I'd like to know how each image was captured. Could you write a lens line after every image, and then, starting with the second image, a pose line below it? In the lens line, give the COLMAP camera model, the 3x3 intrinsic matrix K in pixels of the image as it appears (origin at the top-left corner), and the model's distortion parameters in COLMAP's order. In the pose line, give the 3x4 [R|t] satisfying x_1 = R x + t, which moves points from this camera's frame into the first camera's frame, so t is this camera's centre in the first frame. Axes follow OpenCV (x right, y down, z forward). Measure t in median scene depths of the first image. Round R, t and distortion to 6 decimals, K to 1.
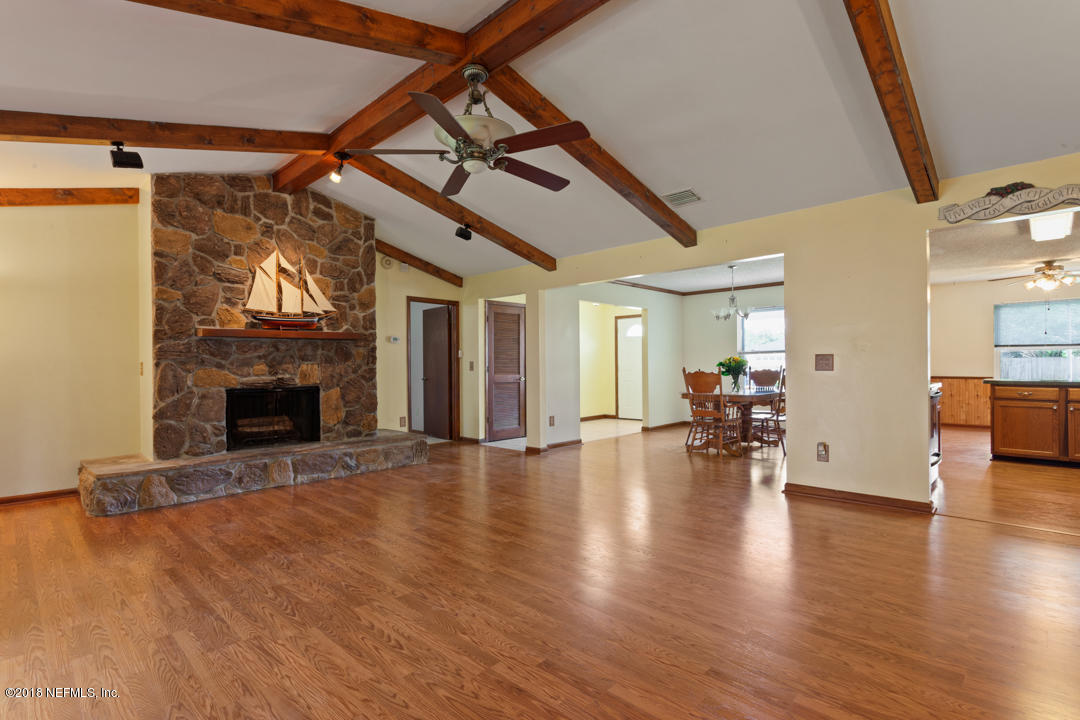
lens RADIAL K [[515.3, 0, 542.9], [0, 515.3, 361.1], [0, 0, 1]] dist [-0.000386, 0.000615]
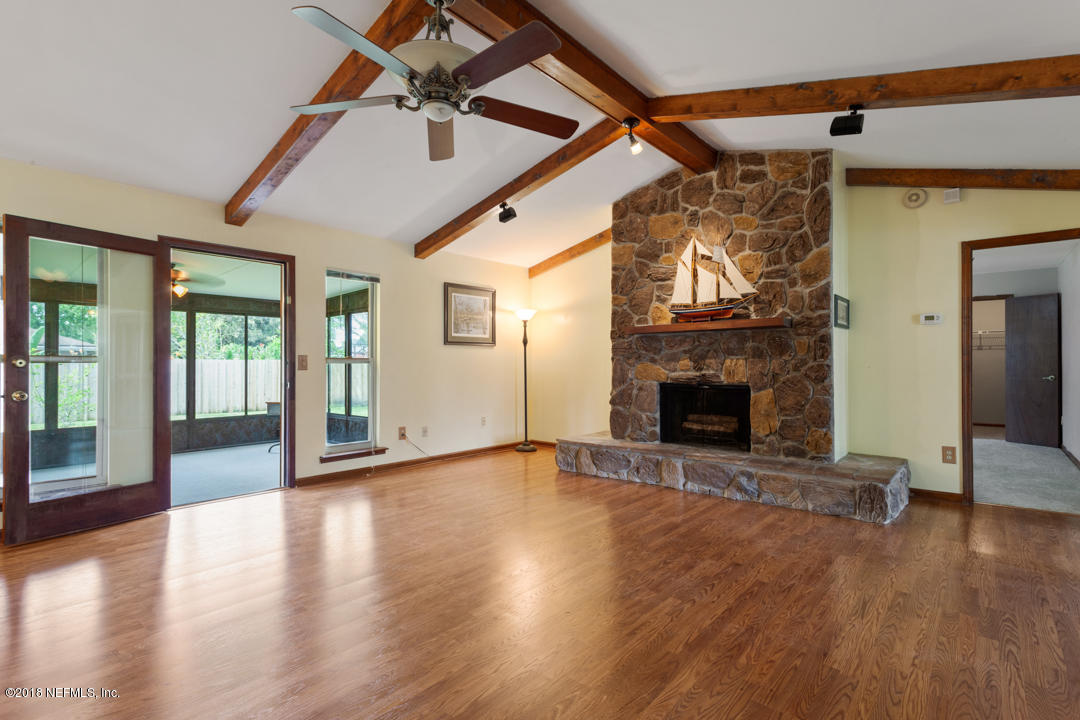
lens RADIAL K [[515.3, 0, 542.9], [0, 515.3, 361.1], [0, 0, 1]] dist [-0.000386, 0.000615]
pose [[0.064057, 0.005462, -0.997931, 0.412259], [0.009157, 0.999940, 0.006060, 0.001237], [0.997904, -0.009526, 0.064003, 0.686132]]
